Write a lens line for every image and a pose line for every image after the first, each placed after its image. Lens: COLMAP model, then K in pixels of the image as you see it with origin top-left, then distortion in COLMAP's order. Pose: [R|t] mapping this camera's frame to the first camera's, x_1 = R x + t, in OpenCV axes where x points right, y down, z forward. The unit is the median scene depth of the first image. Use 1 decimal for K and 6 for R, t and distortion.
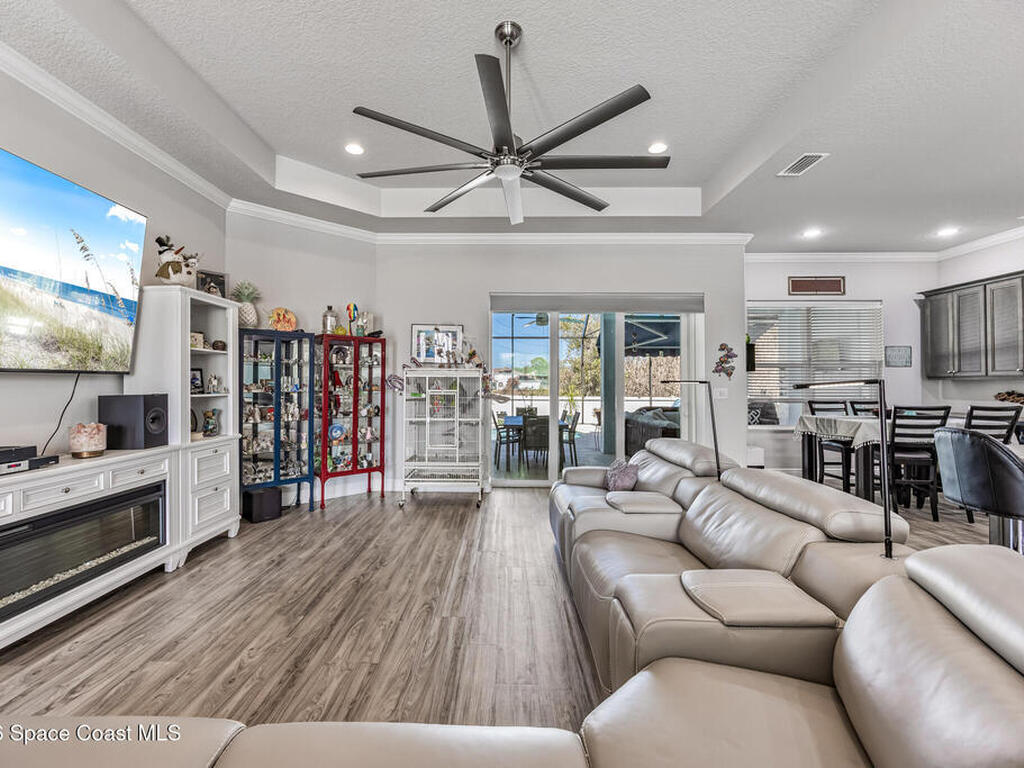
lens RADIAL K [[450.8, 0, 492.4], [0, 450.8, 377.2], [0, 0, 1]] dist [-0.003859, -0.000153]
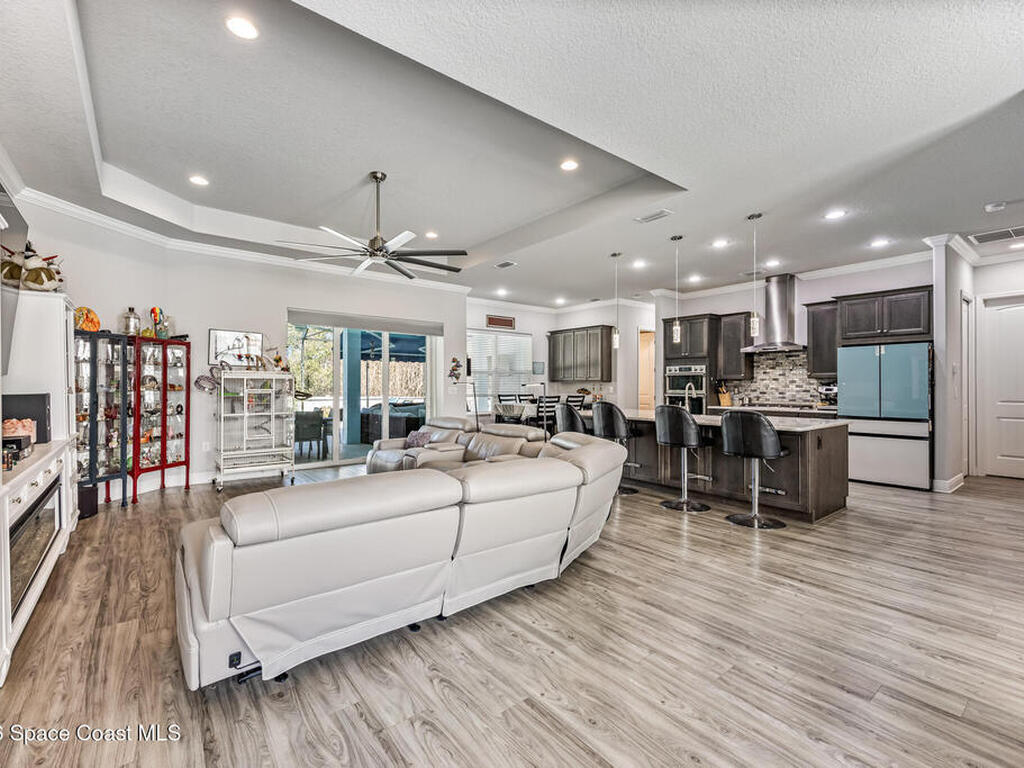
lens RADIAL K [[450.8, 0, 504.1], [0, 450.8, 387.7], [0, 0, 1]] dist [-0.003859, -0.000153]
pose [[0.781927, -0.004181, 0.623357, -0.314335], [-0.009787, 0.999772, 0.018982, -0.004201], [-0.623294, -0.020943, 0.781707, -0.303722]]
